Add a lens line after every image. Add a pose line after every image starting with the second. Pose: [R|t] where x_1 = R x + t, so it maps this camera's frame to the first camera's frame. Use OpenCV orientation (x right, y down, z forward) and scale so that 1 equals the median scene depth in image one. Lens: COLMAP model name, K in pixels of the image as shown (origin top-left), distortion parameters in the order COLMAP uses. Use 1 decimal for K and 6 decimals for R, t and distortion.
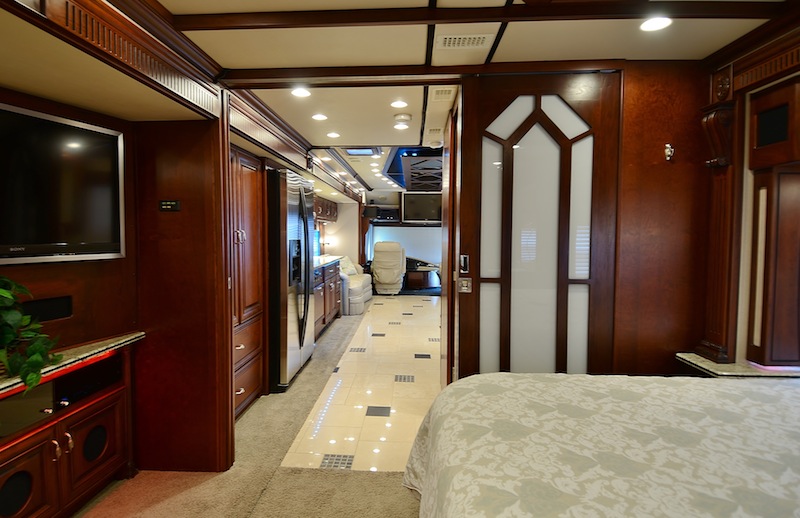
lens RADIAL K [[428.6, 0, 384.3], [0, 428.6, 251.0], [0, 0, 1]] dist [0.056724, -0.060053]
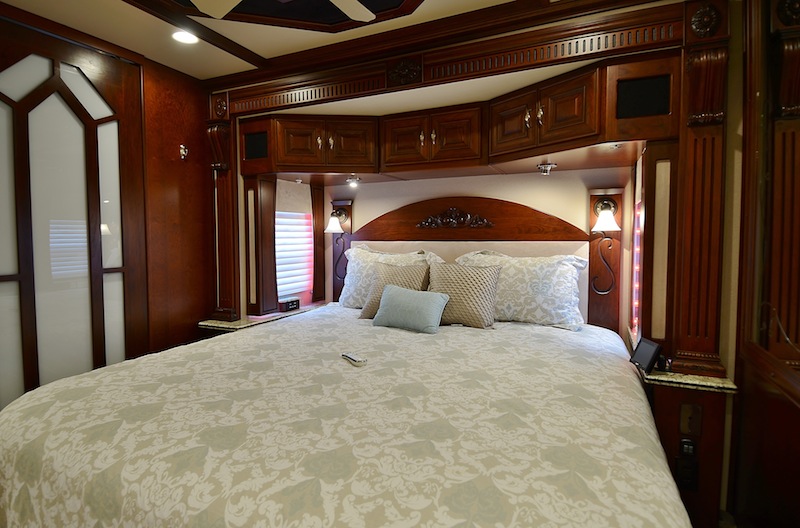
lens RADIAL K [[421.7, 0, 384.8], [0, 421.7, 256.0], [0, 0, 1]] dist [0.057300, -0.060683]
pose [[0.384474, -0.052700, 0.921630, -0.223684], [0.046535, 0.998206, 0.037666, 0.035417], [-0.921962, 0.028407, 0.386237, 0.078581]]
